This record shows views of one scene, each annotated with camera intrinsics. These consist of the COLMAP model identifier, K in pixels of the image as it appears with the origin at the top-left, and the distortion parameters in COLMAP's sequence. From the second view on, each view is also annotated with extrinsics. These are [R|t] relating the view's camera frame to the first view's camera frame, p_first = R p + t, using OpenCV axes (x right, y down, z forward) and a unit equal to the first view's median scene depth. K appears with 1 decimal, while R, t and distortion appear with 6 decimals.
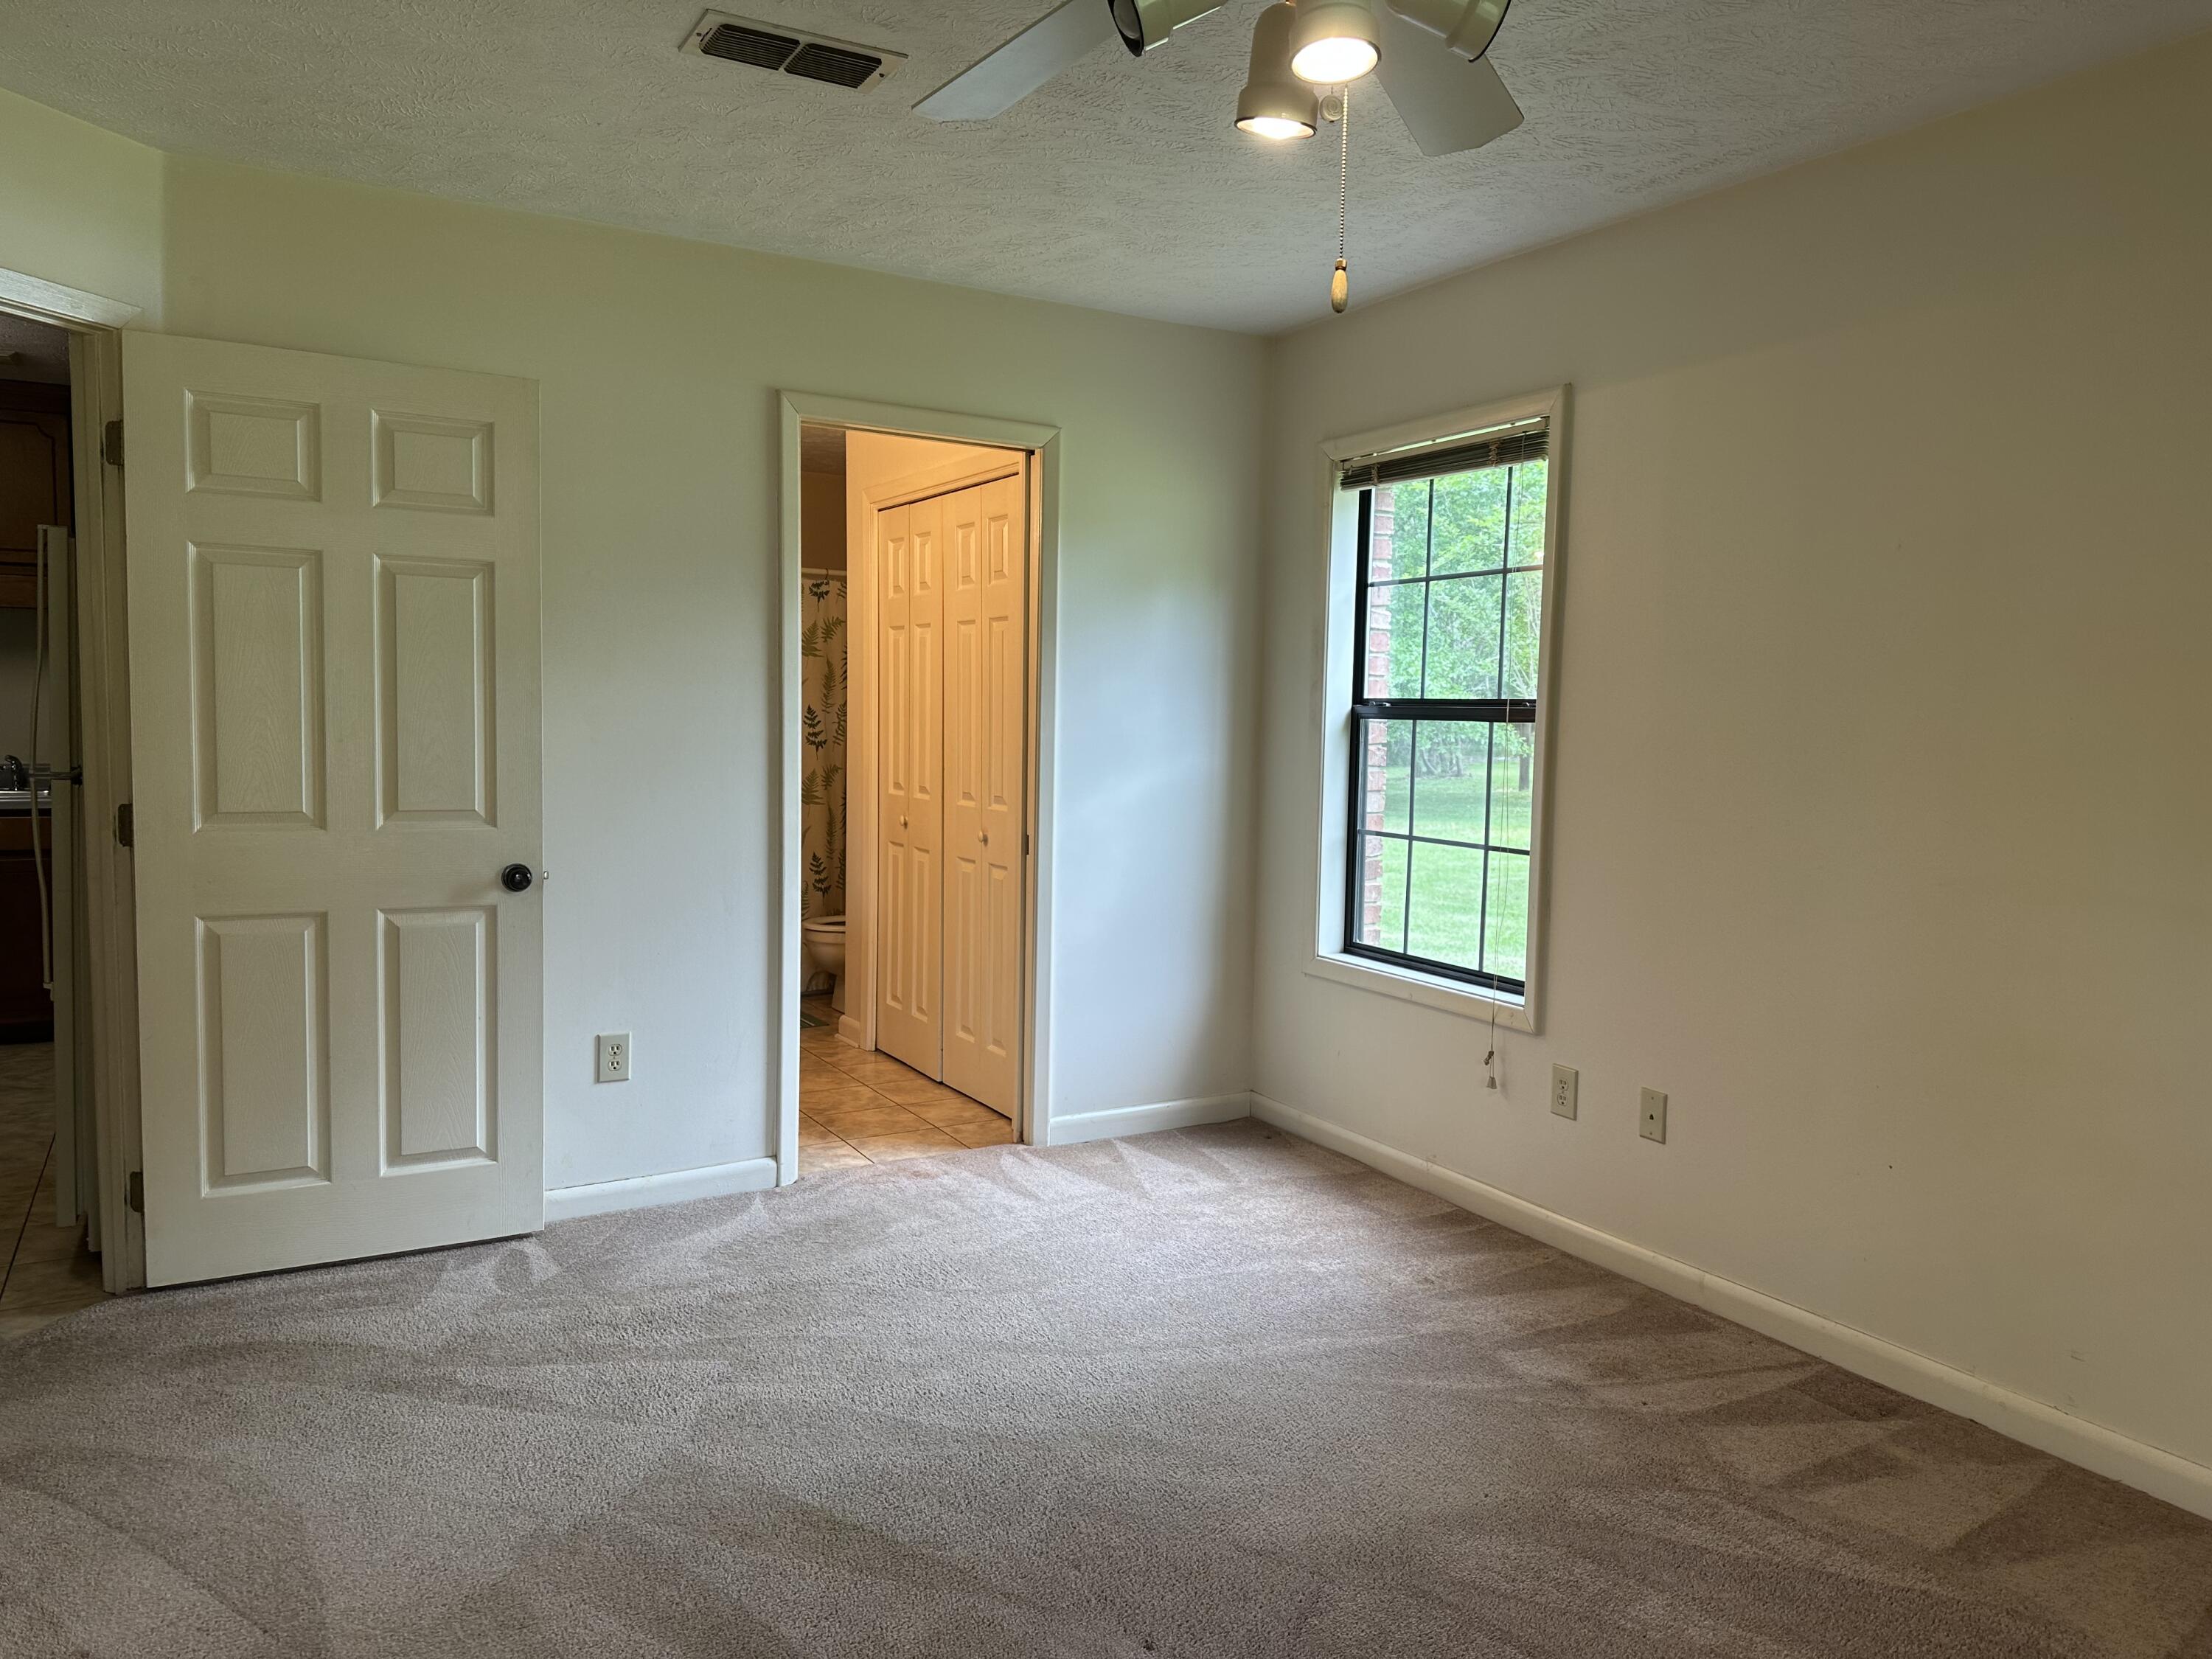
lens RADIAL K [[1560.4, 0, 1106.5], [0, 1560.4, 836.3], [0, 0, 1]] dist [0.045527, -0.047339]
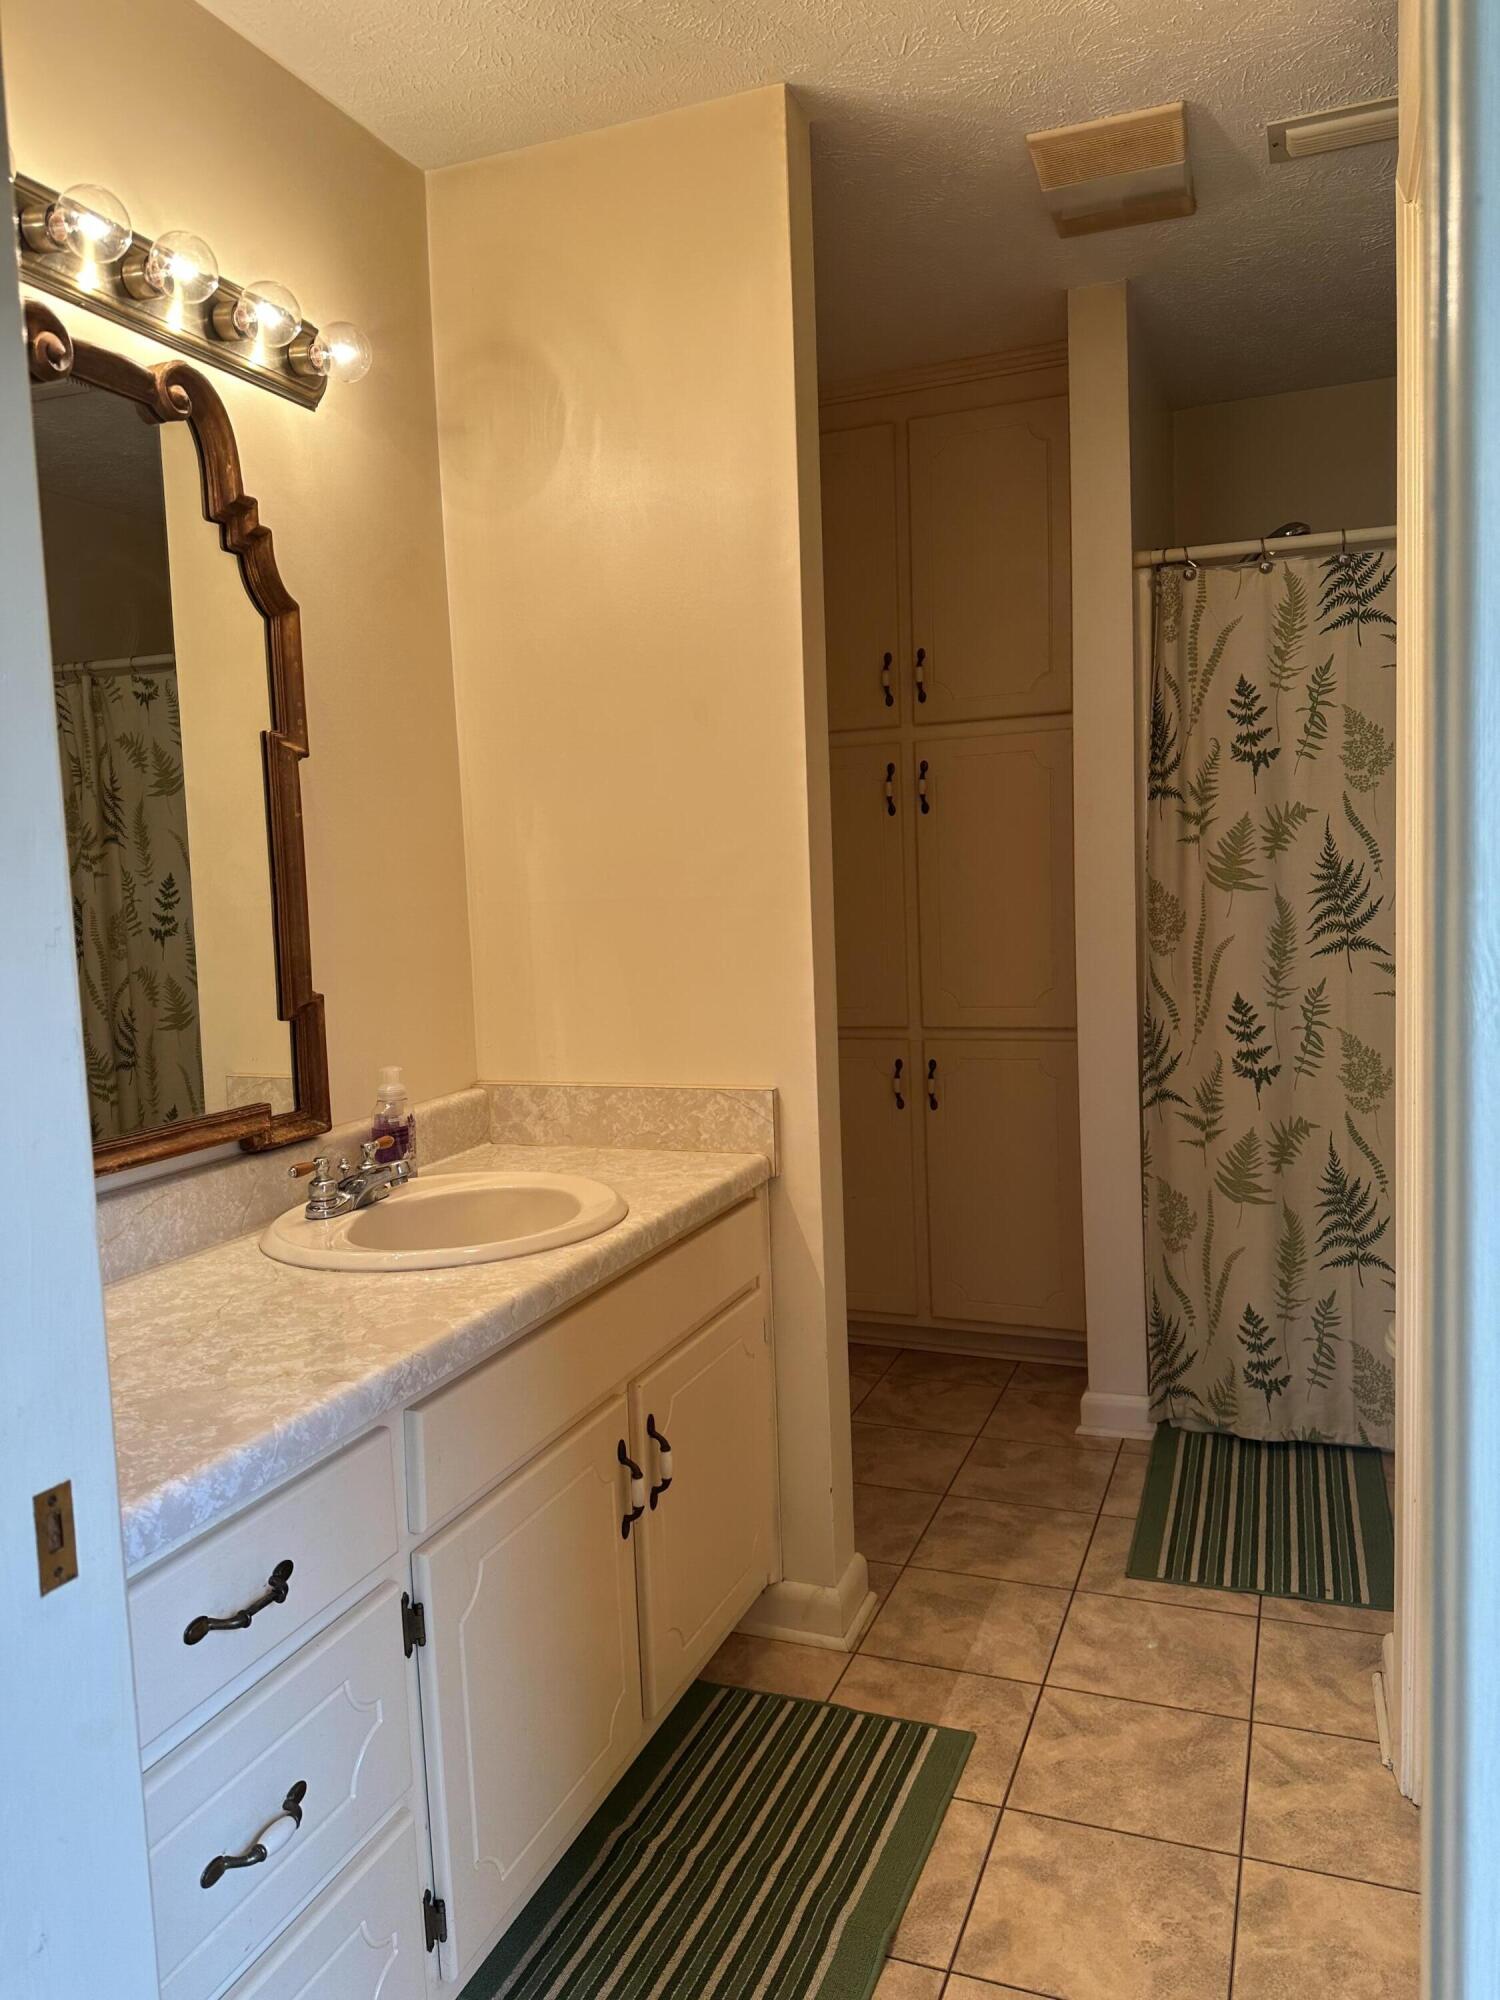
lens RADIAL K [[1410.9, 0, 750.7], [0, 1410.9, 1002.5], [0, 0, 1]] dist [0.045527, -0.047339]
pose [[0.635618, 0.014221, -0.771873, 0.047298], [-0.011102, 0.999895, 0.009279, -0.083264], [0.771924, 0.002671, 0.635709, 0.610592]]
